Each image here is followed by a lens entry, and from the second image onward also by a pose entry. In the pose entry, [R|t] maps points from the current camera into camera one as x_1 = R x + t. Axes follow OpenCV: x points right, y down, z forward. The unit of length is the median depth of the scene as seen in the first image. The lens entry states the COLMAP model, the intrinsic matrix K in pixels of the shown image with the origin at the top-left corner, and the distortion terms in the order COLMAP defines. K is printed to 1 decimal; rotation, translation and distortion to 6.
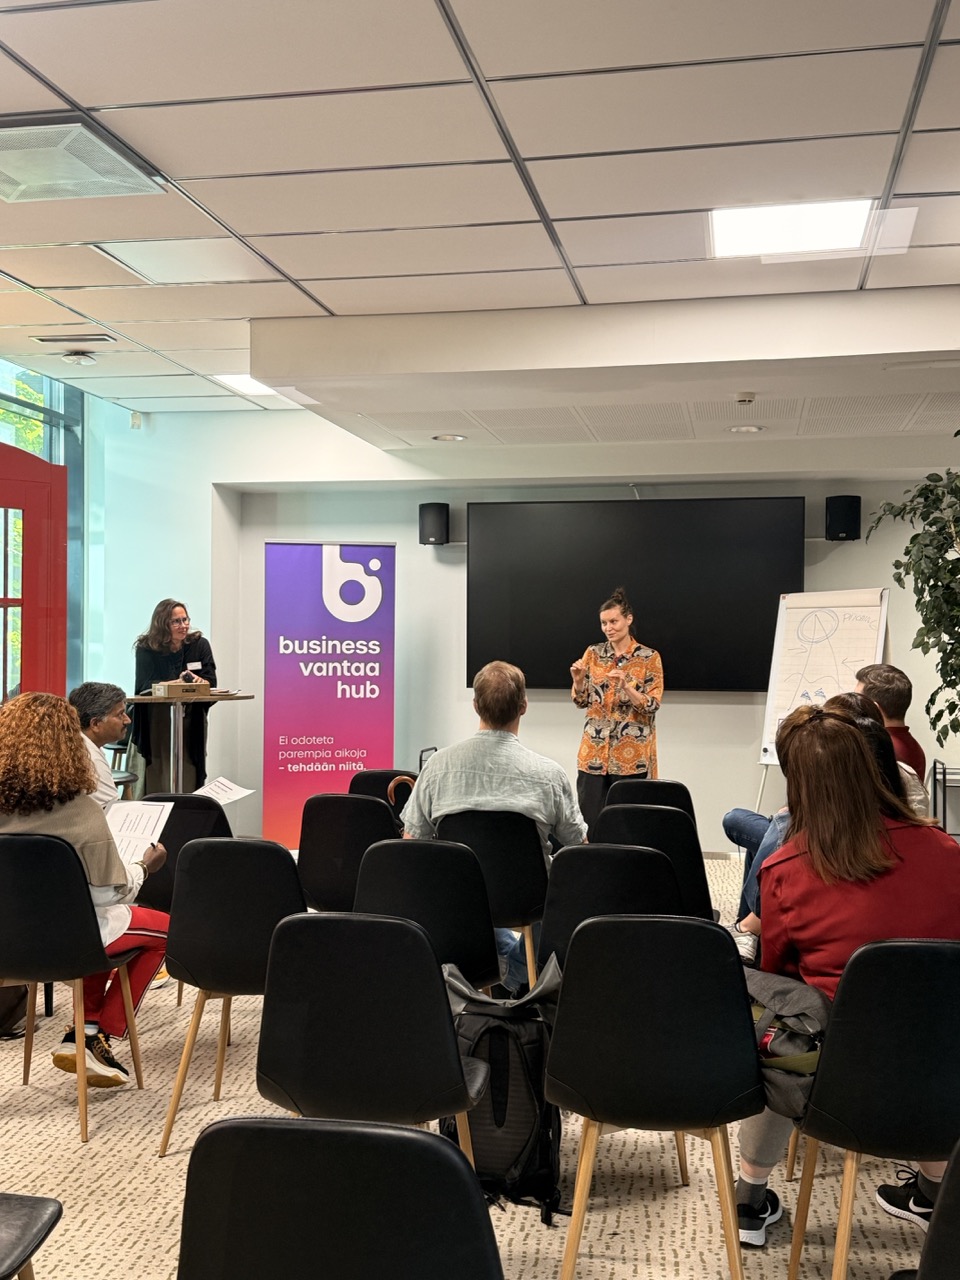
lens RADIAL K [[1336.1, 0, 487.7], [0, 1336.1, 639.5], [0, 0, 1]] dist [0.149352, 0.000000]
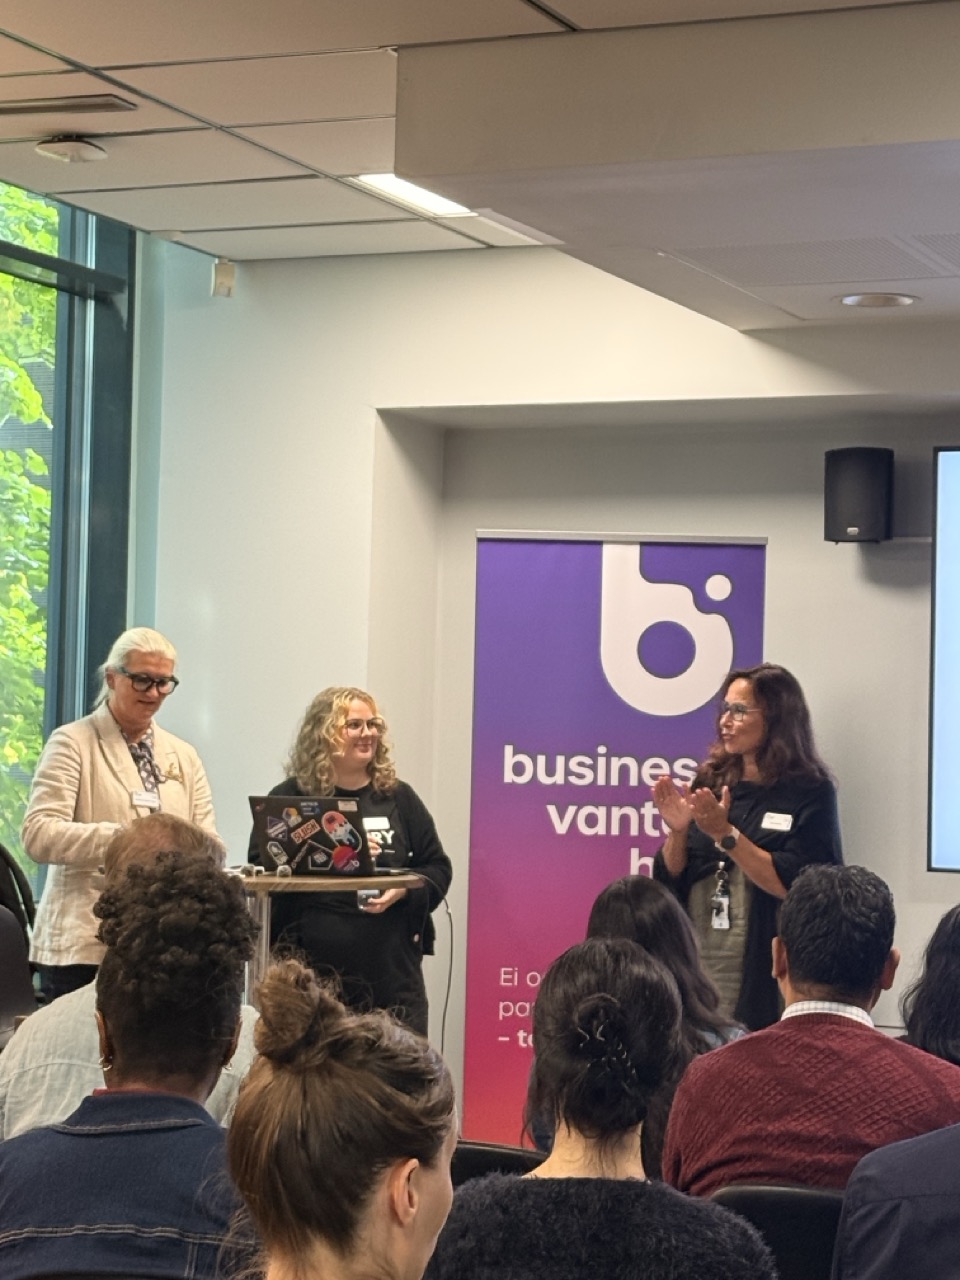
lens RADIAL K [[2834.8, 0, 482.8], [0, 2834.8, 641.0], [0, 0, 1]] dist [0.145049, 0.000000]
pose [[0.975504, 0.011662, -0.219672, 0.046842], [-0.018975, 0.999333, -0.031208, -0.007427], [0.219161, 0.034612, 0.975075, 0.064718]]
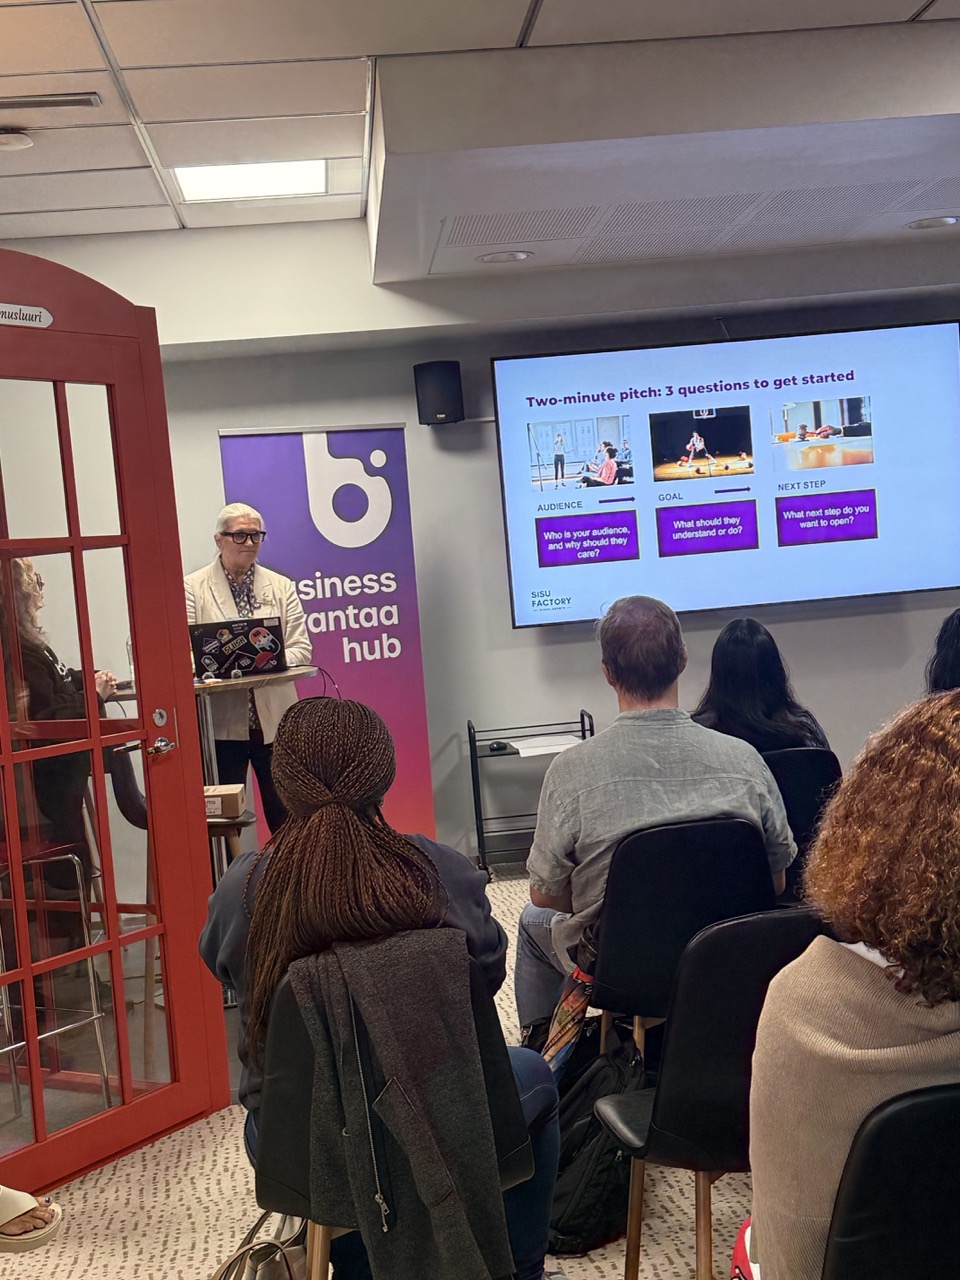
lens RADIAL K [[1736.5, 0, 499.4], [0, 1736.5, 642.3], [0, 0, 1]] dist [0.140297, 0.000000]
pose [[0.954904, -0.102042, 0.278828, -0.278923], [0.090407, 0.994423, 0.054306, -0.006608], [-0.282815, -0.026649, 0.958804, 0.149949]]
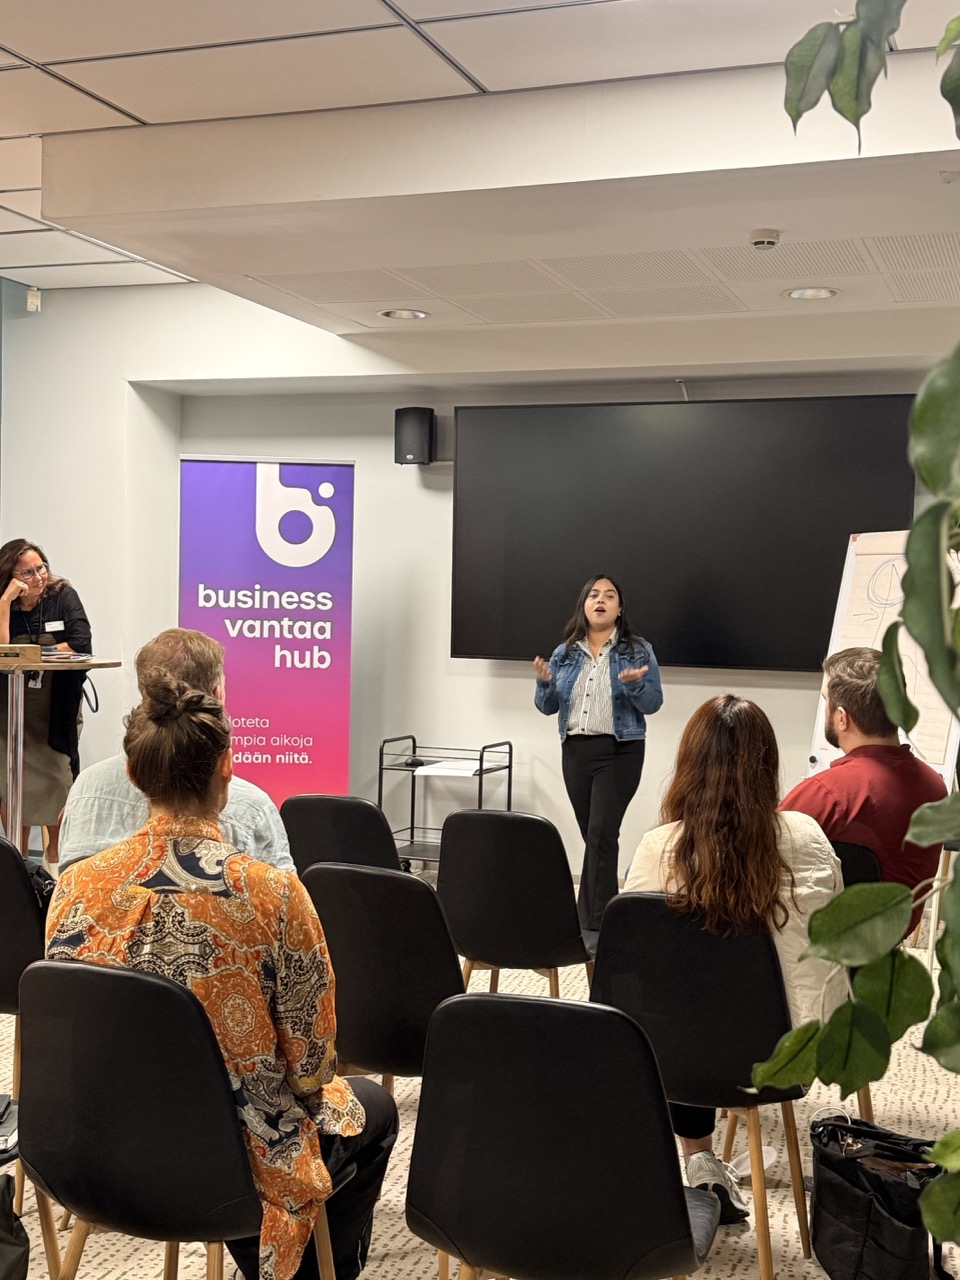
lens RADIAL K [[1555.0, 0, 473.8], [0, 1555.0, 653.9], [0, 0, 1]] dist [0.116177, 0.000000]
pose [[0.986024, 0.023299, -0.164965, 0.143113], [-0.016691, 0.999006, 0.041333, -0.002037], [0.165764, -0.038002, 0.985433, 0.153931]]
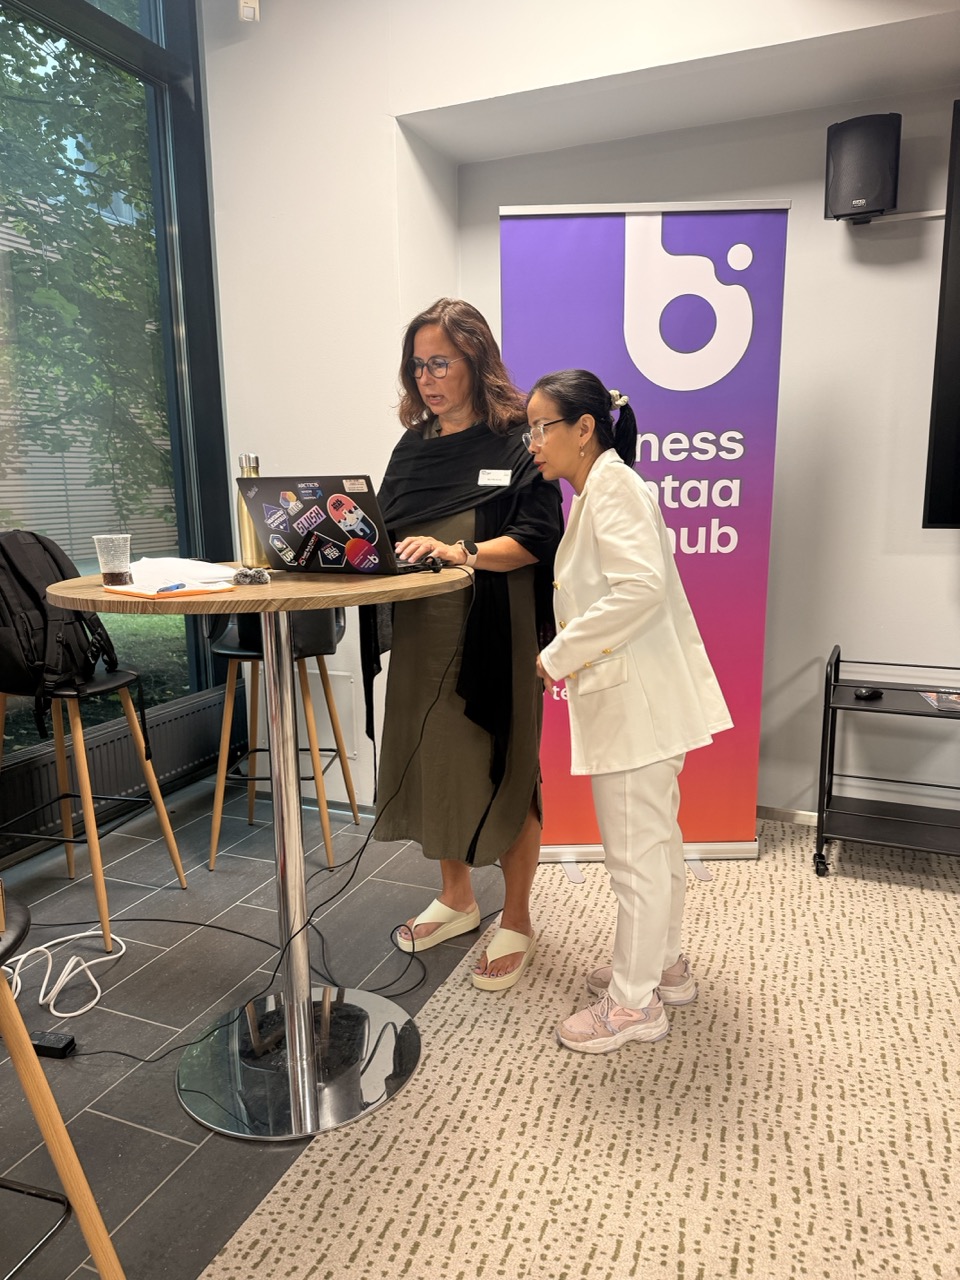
lens RADIAL K [[907.8, 0, 484.9], [0, 907.8, 648.4], [0, 0, 1]] dist [0.043283, -0.040642]
pose [[0.977015, 0.021312, -0.212102, -0.100387], [0.019942, 0.981489, 0.190480, 0.013049], [0.212235, -0.190331, 0.958504, 0.664541]]
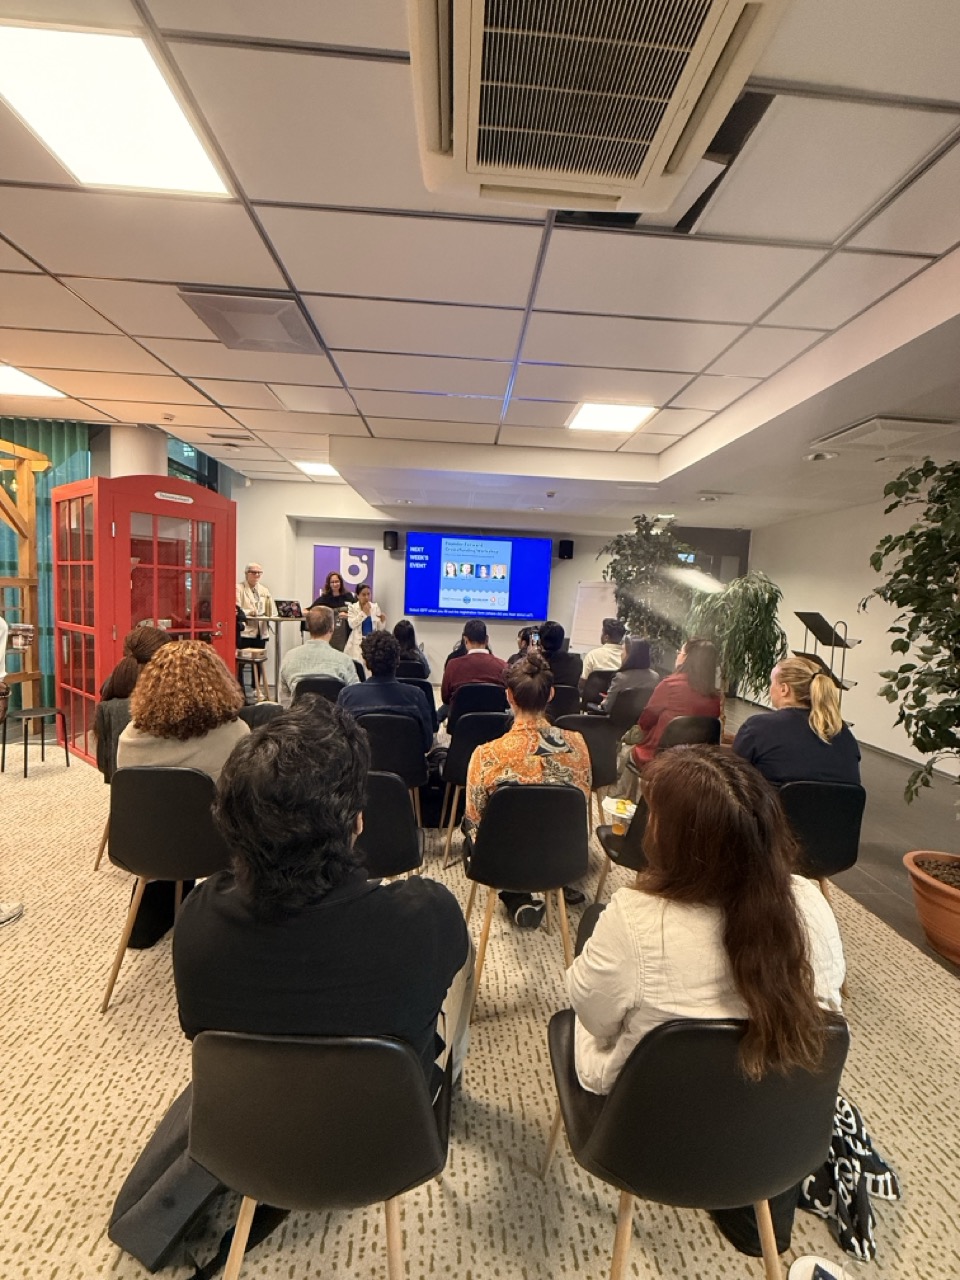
lens RADIAL K [[521.1, 0, 486.1], [0, 521.1, 635.7], [0, 0, 1]] dist [-0.000284, -0.000439]
pose [[0.972110, 0.022405, 0.233451, -0.087727], [-0.042719, 0.995689, 0.082330, -0.008019], [-0.230600, -0.090006, 0.968877, 0.117684]]
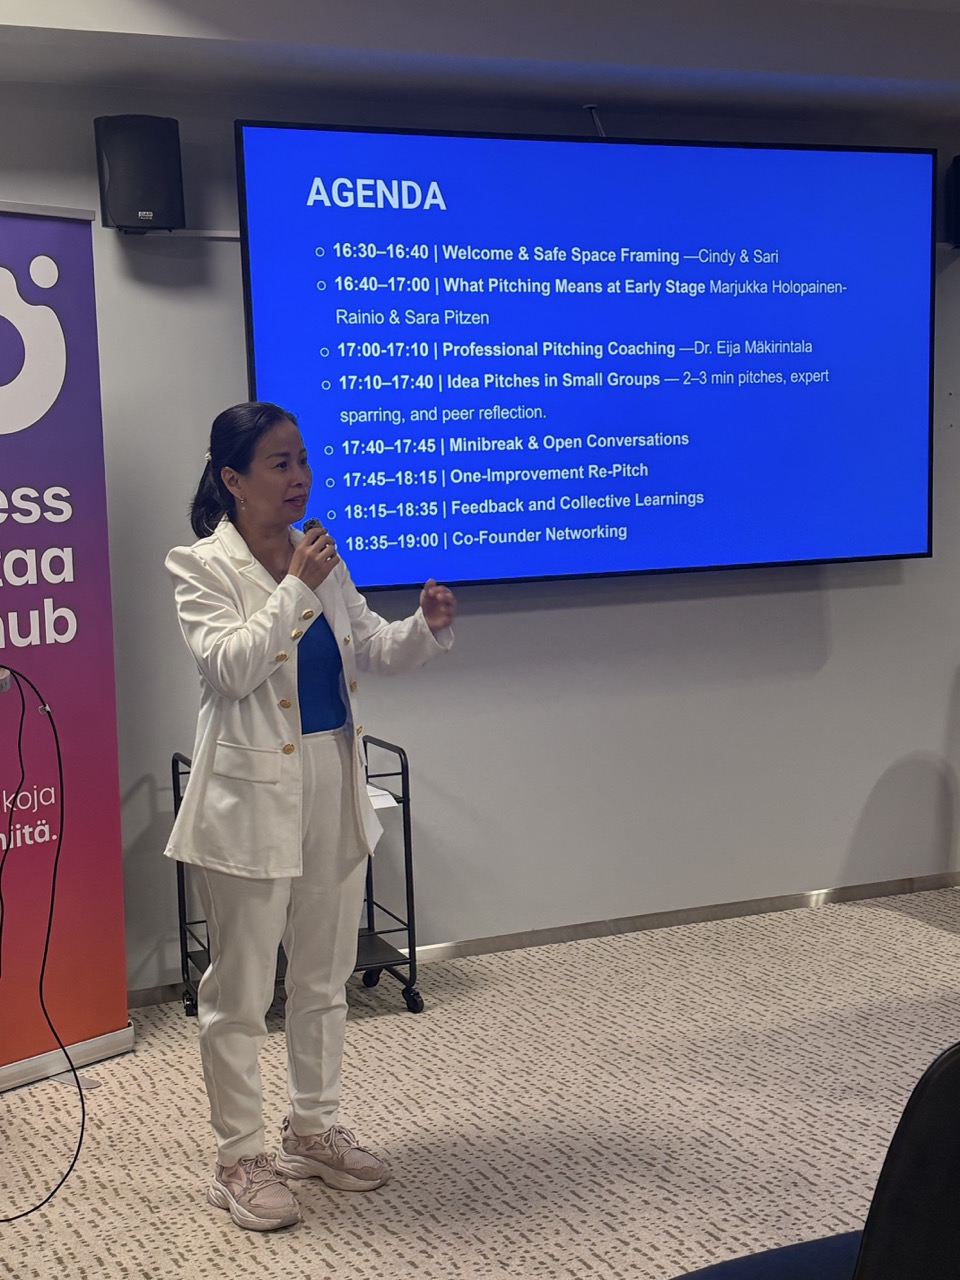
lens RADIAL K [[1797.3, 0, 513.2], [0, 1797.3, 656.0], [0, 0, 1]] dist [0.093859, 0.000000]
pose [[0.826816, -0.088592, 0.555452, -0.260541], [0.043731, 0.994654, 0.093547, 0.006234], [-0.560770, -0.053056, 0.826270, 0.525148]]
